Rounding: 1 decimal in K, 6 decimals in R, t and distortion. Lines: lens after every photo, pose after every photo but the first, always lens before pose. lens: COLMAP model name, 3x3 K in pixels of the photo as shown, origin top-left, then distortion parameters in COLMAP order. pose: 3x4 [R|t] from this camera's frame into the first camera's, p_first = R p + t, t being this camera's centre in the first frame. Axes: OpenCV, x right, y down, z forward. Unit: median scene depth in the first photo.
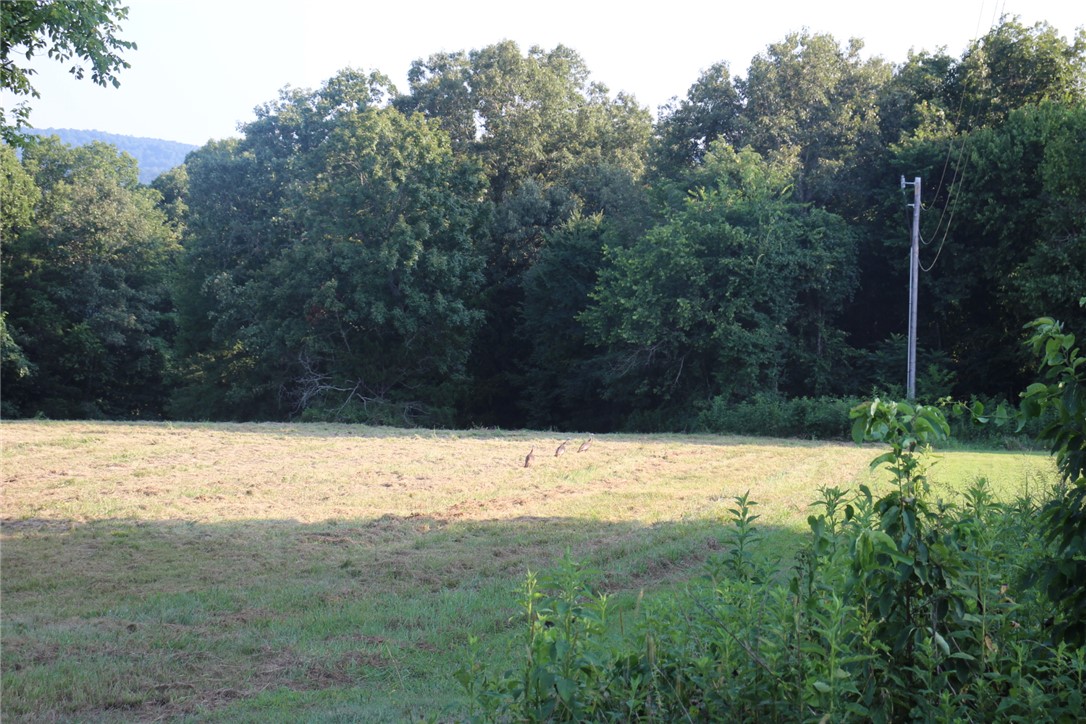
lens RADIAL K [[2622.7, 0, 543.0], [0, 2622.7, 362.0], [0, 0, 1]] dist [0.469240, 0.775628]
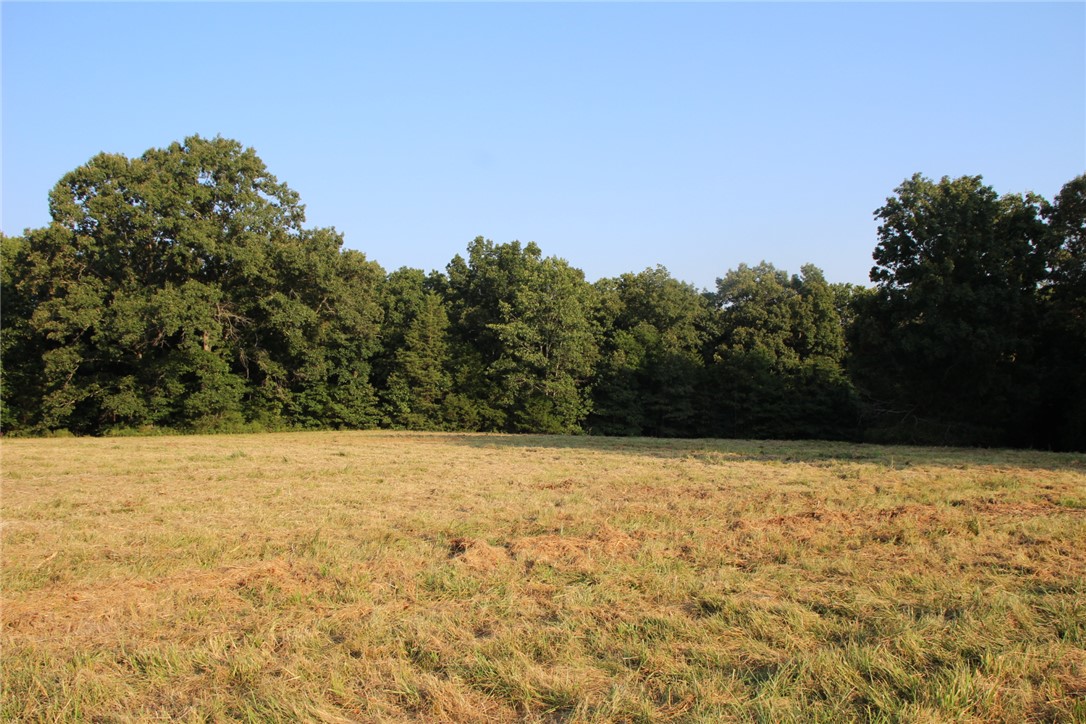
lens RADIAL K [[903.8, 0, 543.0], [0, 903.8, 362.0], [0, 0, 1]] dist [-0.165614, 0.154595]
pose [[0.714946, -0.055838, -0.696946, 0.088450], [0.009133, 0.997467, -0.070546, 0.014763], [0.699120, 0.044071, 0.713645, 0.613195]]
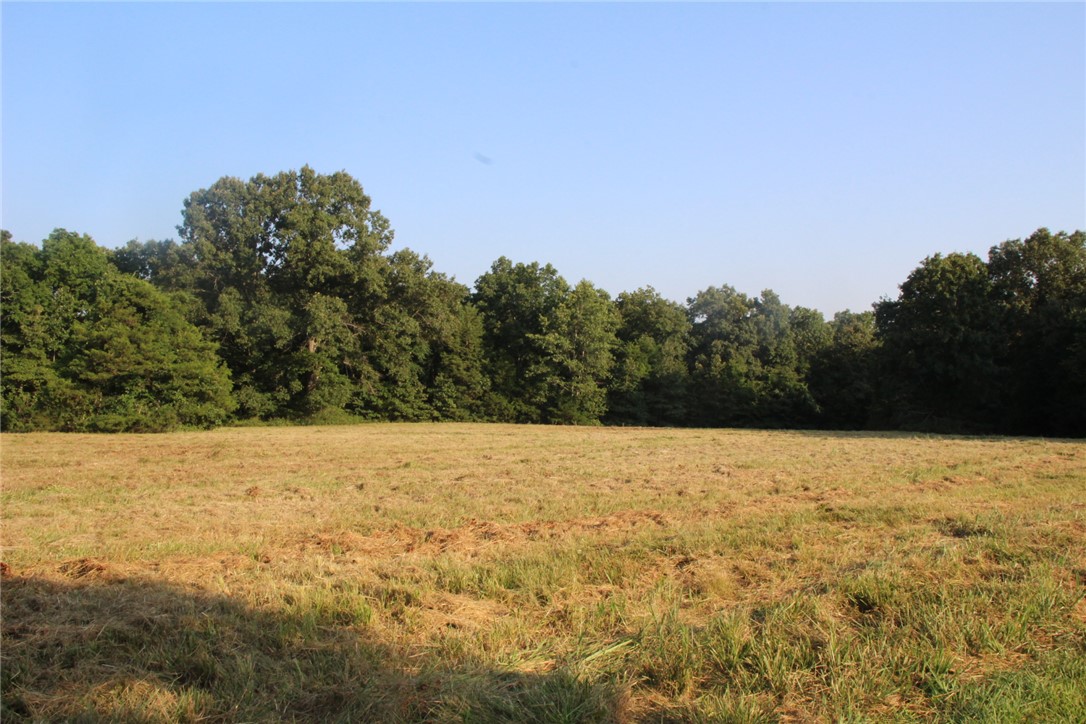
lens RADIAL K [[903.8, 0, 543.0], [0, 903.8, 362.0], [0, 0, 1]] dist [-0.165614, 0.154595]
pose [[0.825243, -0.035251, -0.563676, 0.047557], [-0.000506, 0.998004, -0.063152, 0.013857], [0.564777, 0.052401, 0.823578, 0.375701]]
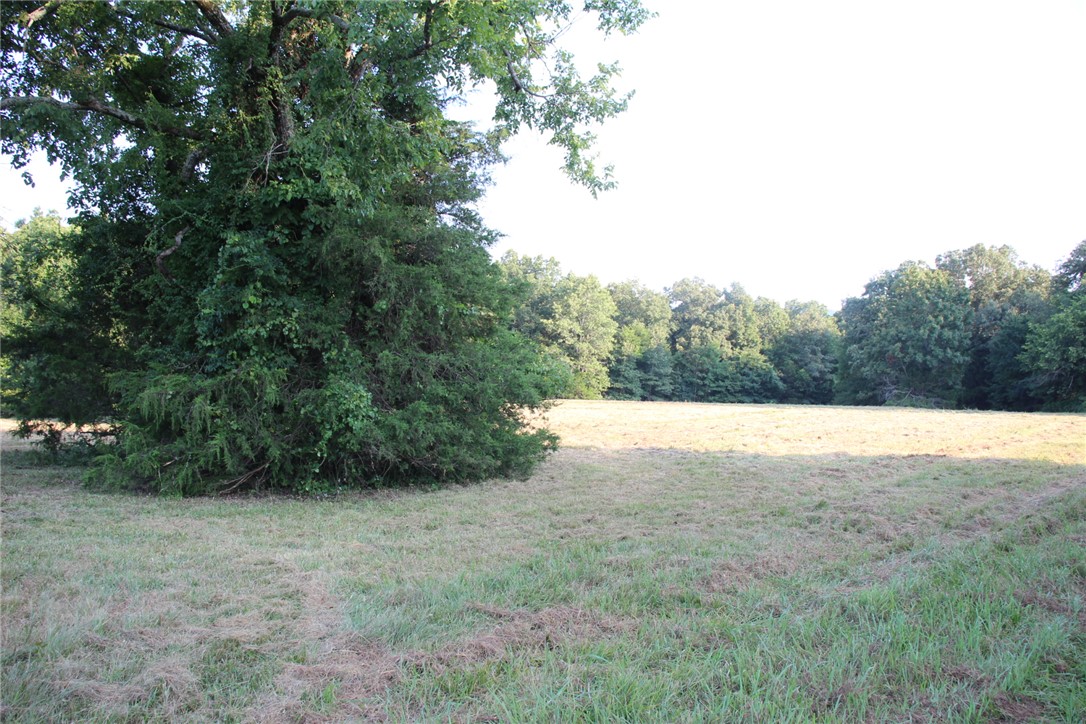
lens RADIAL K [[903.8, 0, 543.0], [0, 903.8, 362.0], [0, 0, 1]] dist [-0.165614, 0.154595]
pose [[0.887236, -0.011672, -0.461168, -0.001406], [-0.002886, 0.999520, -0.030849, 0.008745], [0.461307, 0.028702, 0.886776, 0.188581]]
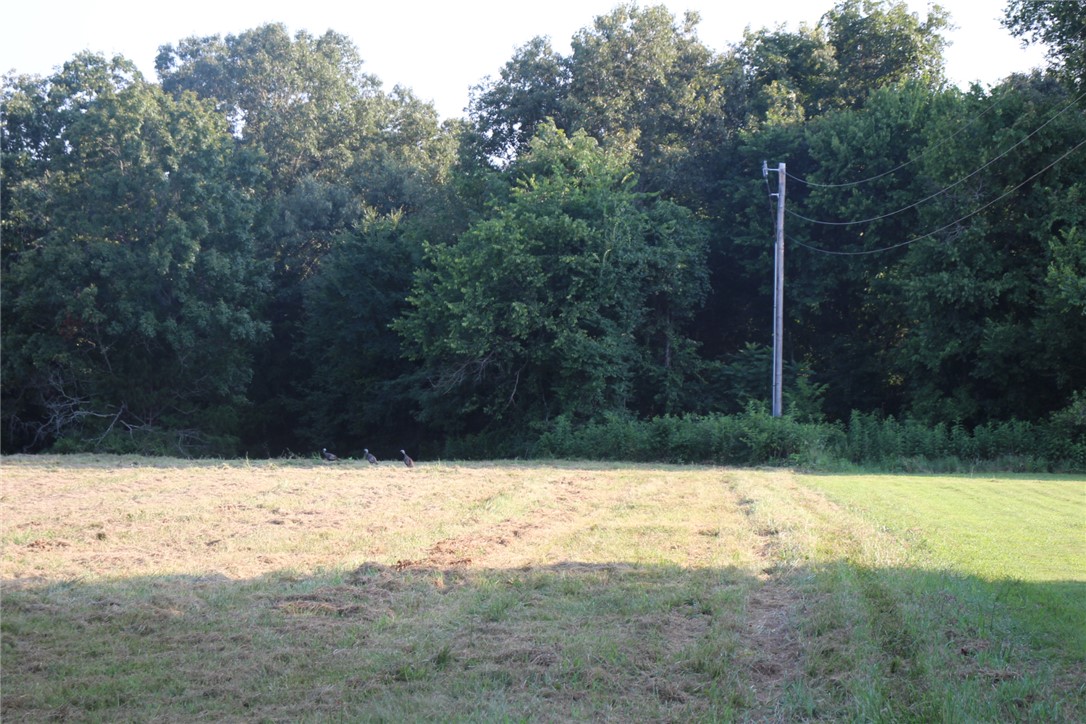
lens RADIAL K [[2622.7, 0, 543.0], [0, 2622.7, 362.0], [0, 0, 1]] dist [0.469240, 0.775628]
pose [[0.992883, -0.009244, 0.118735, -0.037537], [0.011029, 0.999836, -0.014382, 0.007062], [-0.118583, 0.015589, 0.992822, 0.134871]]
